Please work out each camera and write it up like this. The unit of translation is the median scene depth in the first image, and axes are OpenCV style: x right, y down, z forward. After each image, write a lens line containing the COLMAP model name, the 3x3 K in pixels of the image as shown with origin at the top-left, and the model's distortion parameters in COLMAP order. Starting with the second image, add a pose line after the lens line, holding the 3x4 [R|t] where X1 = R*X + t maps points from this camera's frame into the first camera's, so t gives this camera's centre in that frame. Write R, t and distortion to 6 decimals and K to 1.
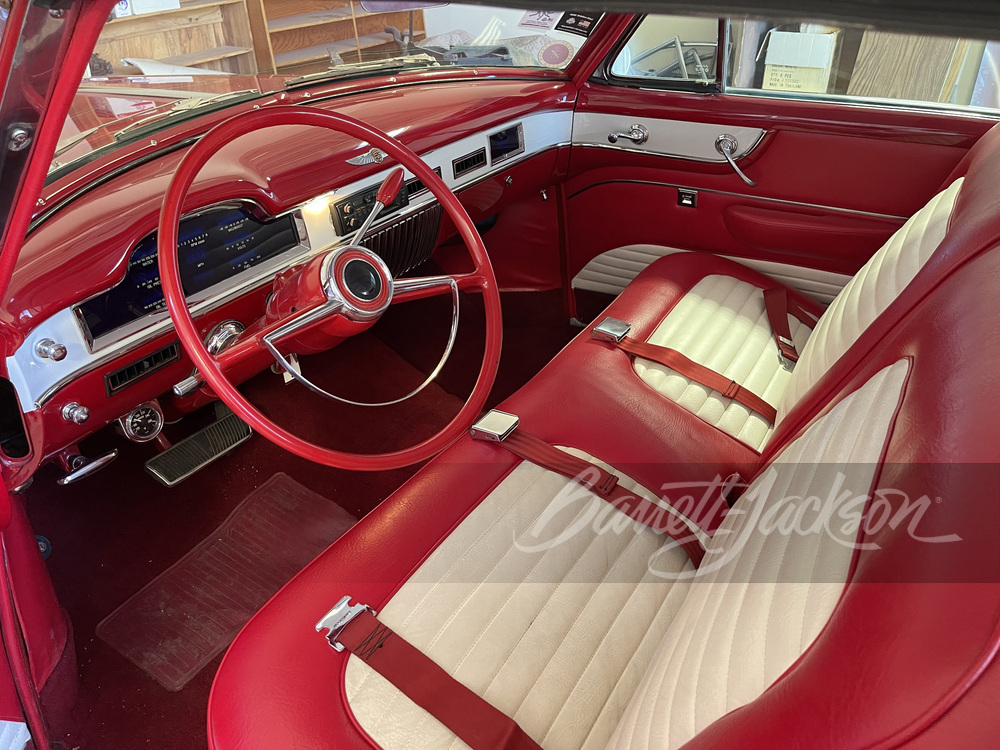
lens RADIAL K [[759.1, 0, 500.1], [0, 759.1, 375.8], [0, 0, 1]] dist [0.029702, -0.006656]
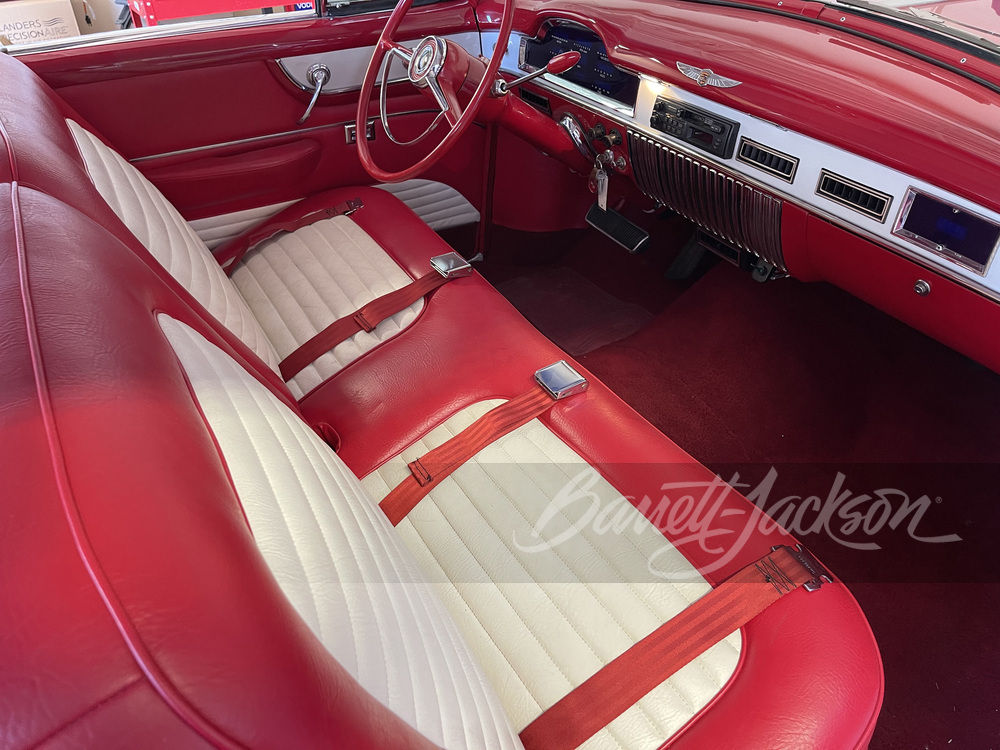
lens RADIAL K [[759.1, 0, 499.7], [0, 759.1, 374.7], [0, 0, 1]] dist [0.029702, -0.006656]
pose [[-0.458920, 0.556530, -0.692580, 0.669518], [-0.445261, 0.530498, 0.721328, -0.557013], [0.768853, 0.639411, 0.004345, 0.886663]]
